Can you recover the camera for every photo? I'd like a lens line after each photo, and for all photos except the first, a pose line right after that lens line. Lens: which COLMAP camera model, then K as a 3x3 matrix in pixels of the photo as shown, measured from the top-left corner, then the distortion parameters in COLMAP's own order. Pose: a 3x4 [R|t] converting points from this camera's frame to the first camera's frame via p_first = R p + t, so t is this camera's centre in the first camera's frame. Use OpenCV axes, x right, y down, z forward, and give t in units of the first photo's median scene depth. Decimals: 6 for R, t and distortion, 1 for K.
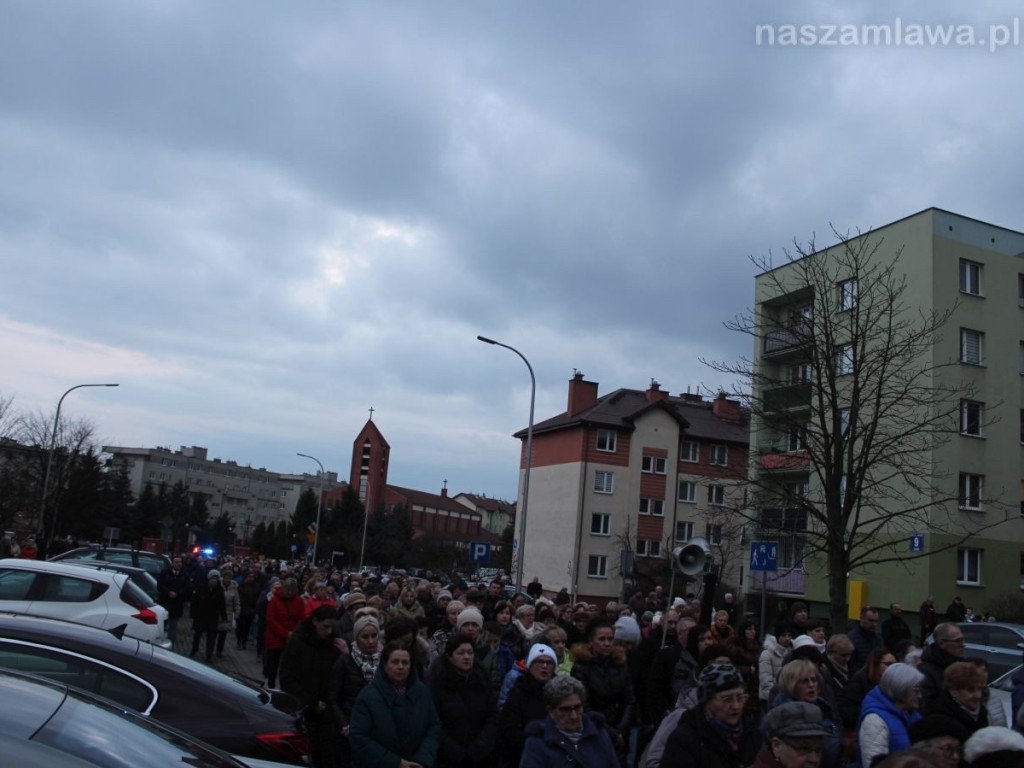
lens RADIAL K [[971.9, 0, 512.0], [0, 971.9, 384.0], [0, 0, 1]] dist [-0.168441, 0.162327]
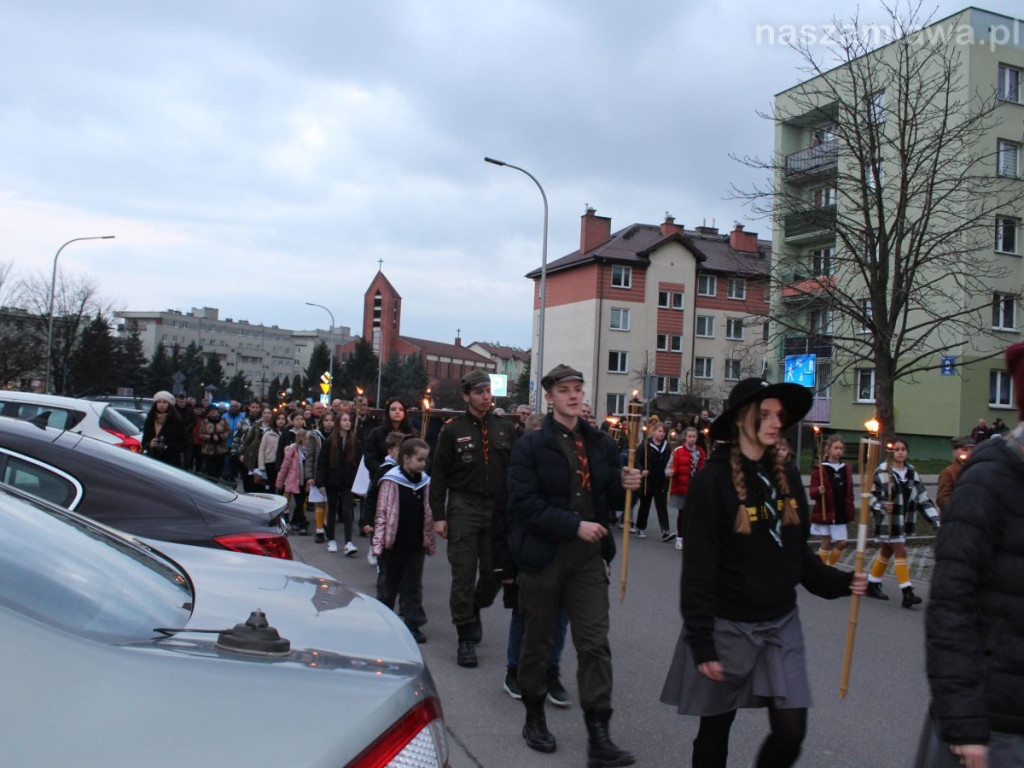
lens RADIAL K [[971.9, 0, 512.0], [0, 971.9, 384.0], [0, 0, 1]] dist [-0.168441, 0.162327]
pose [[0.999210, -0.036537, -0.015632, -0.001161], [0.038508, 0.987376, 0.153639, 0.011066], [0.009822, -0.154119, 0.988003, 0.020473]]
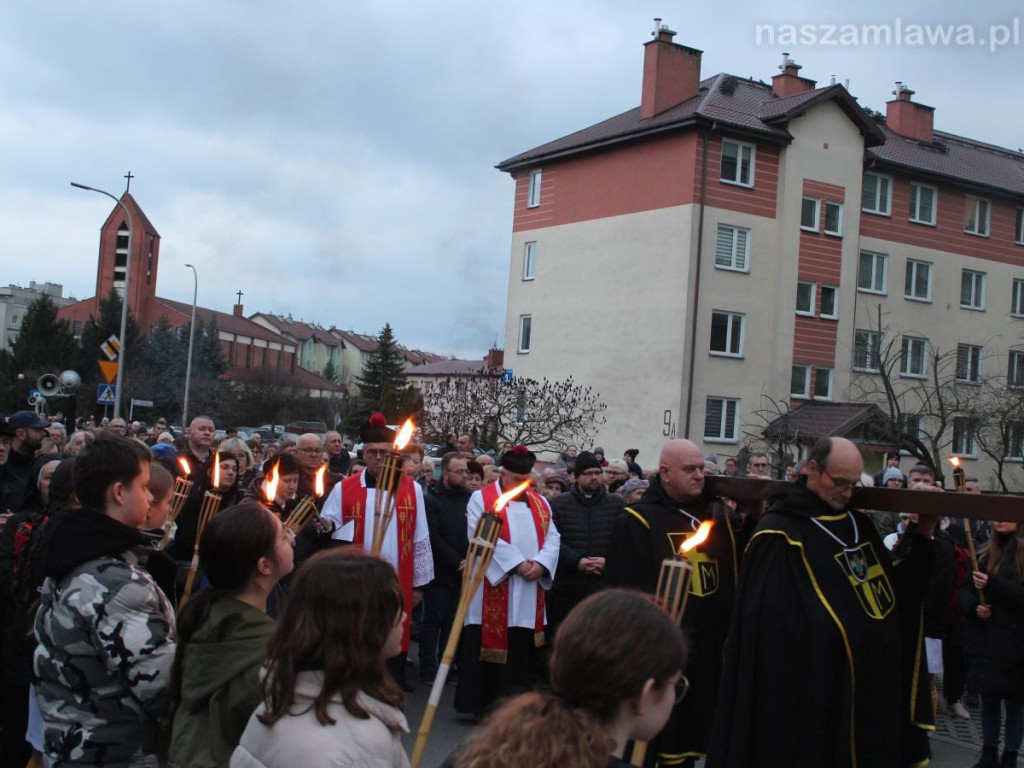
lens RADIAL K [[1287.0, 0, 509.5], [0, 1287.0, 374.7], [0, 0, 1]] dist [-0.092592, 0.076601]
pose [[0.984935, -0.009590, 0.172657, -0.124352], [-0.016754, 0.988472, 0.150476, 0.067533], [-0.172109, -0.151102, 0.973420, 0.373036]]
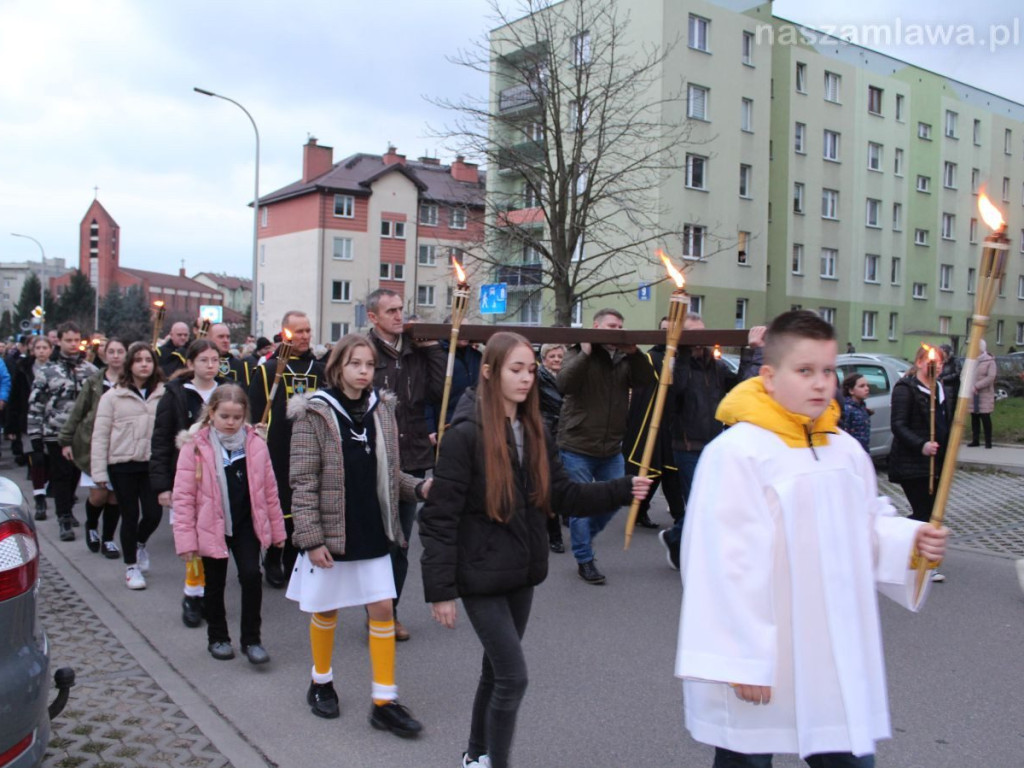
lens RADIAL K [[969.5, 0, 509.2], [0, 969.5, 381.0], [0, 0, 1]] dist [-0.164391, 0.152402]
pose [[0.966255, -0.068533, 0.248304, 0.005790], [0.009958, 0.973176, 0.229847, 0.008826], [-0.257396, -0.219618, 0.941018, 0.004712]]
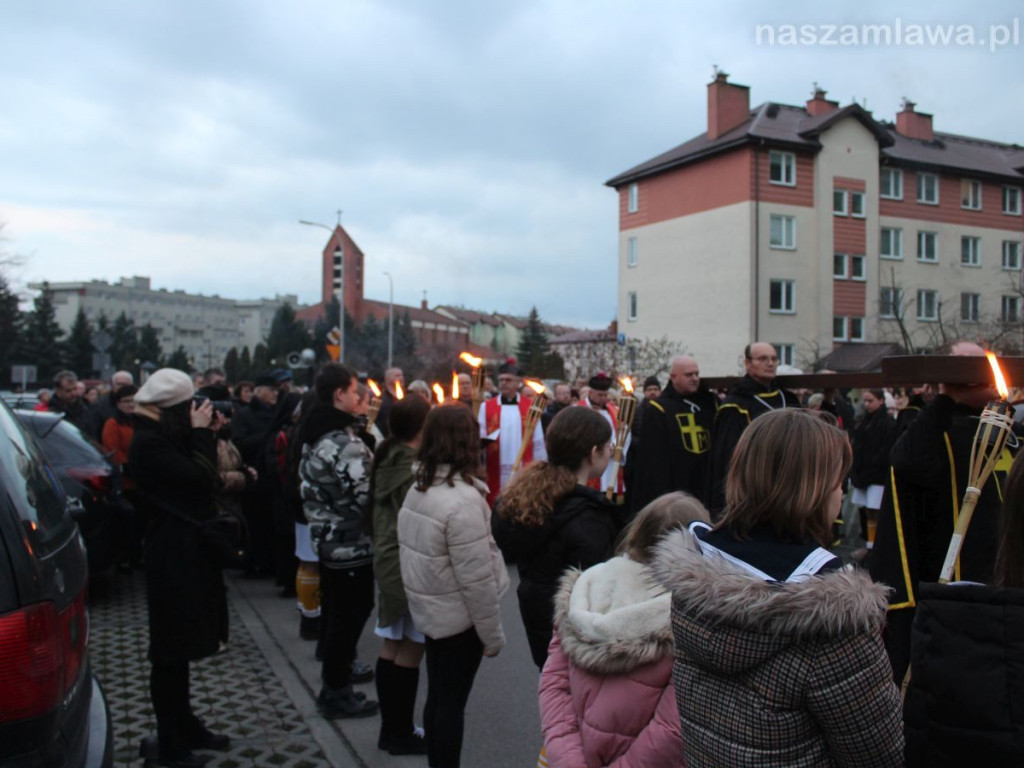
lens RADIAL K [[969.5, 0, 509.2], [0, 969.5, 381.0], [0, 0, 1]] dist [-0.164391, 0.152402]
pose [[0.996115, -0.075225, 0.045791, -0.121863], [0.065500, 0.980411, 0.185755, 0.066754], [-0.058868, -0.182034, 0.981529, 0.354533]]
